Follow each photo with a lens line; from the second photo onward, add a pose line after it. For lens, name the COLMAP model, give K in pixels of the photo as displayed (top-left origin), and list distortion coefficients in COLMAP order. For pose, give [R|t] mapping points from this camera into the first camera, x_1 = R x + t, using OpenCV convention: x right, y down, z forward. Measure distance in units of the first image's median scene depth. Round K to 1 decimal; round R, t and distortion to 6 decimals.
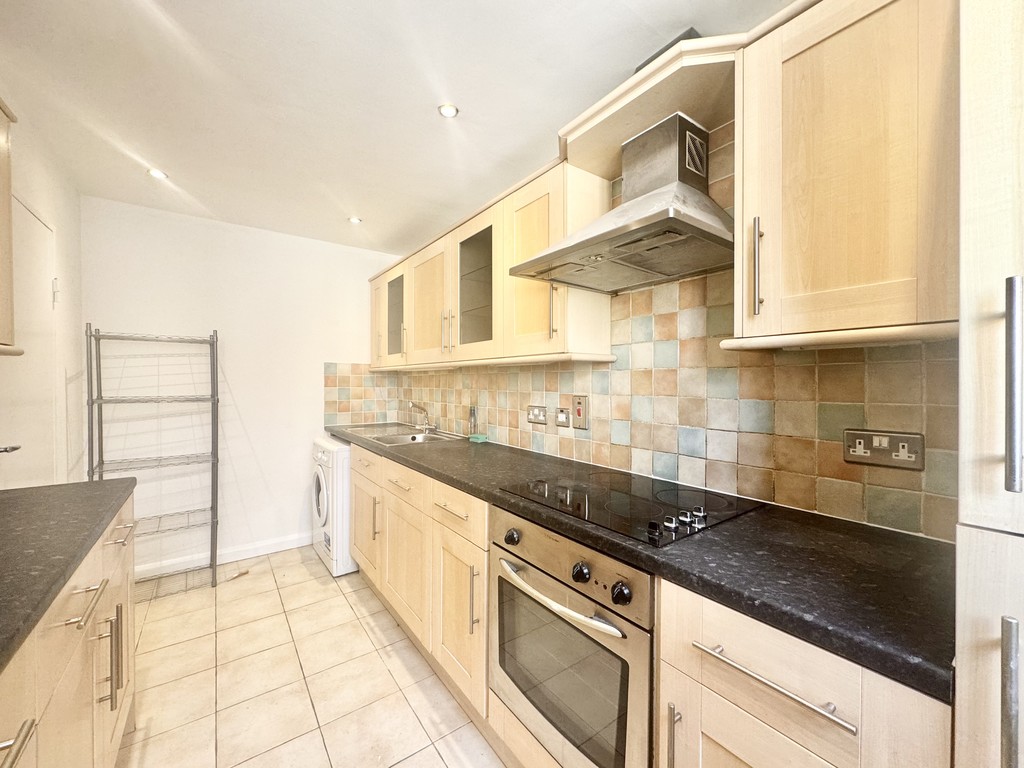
lens RADIAL K [[415.7, 0, 513.4], [0, 415.7, 385.9], [0, 0, 1]] dist [0.000143, 0.000387]
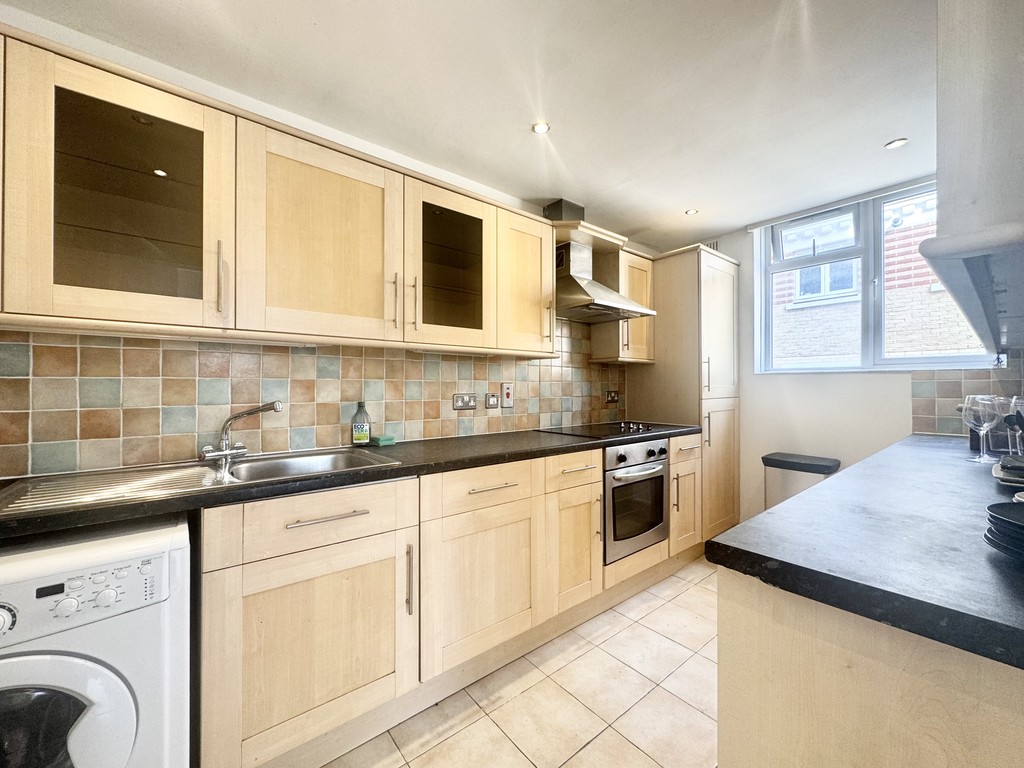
lens RADIAL K [[415.7, 0, 513.1], [0, 415.7, 384.3], [0, 0, 1]] dist [0.000143, 0.000387]
pose [[-0.070794, 0.008067, 0.997458, -1.088711], [0.013460, 0.999884, -0.007132, 0.034863], [-0.997400, 0.012921, -0.070895, 0.989030]]
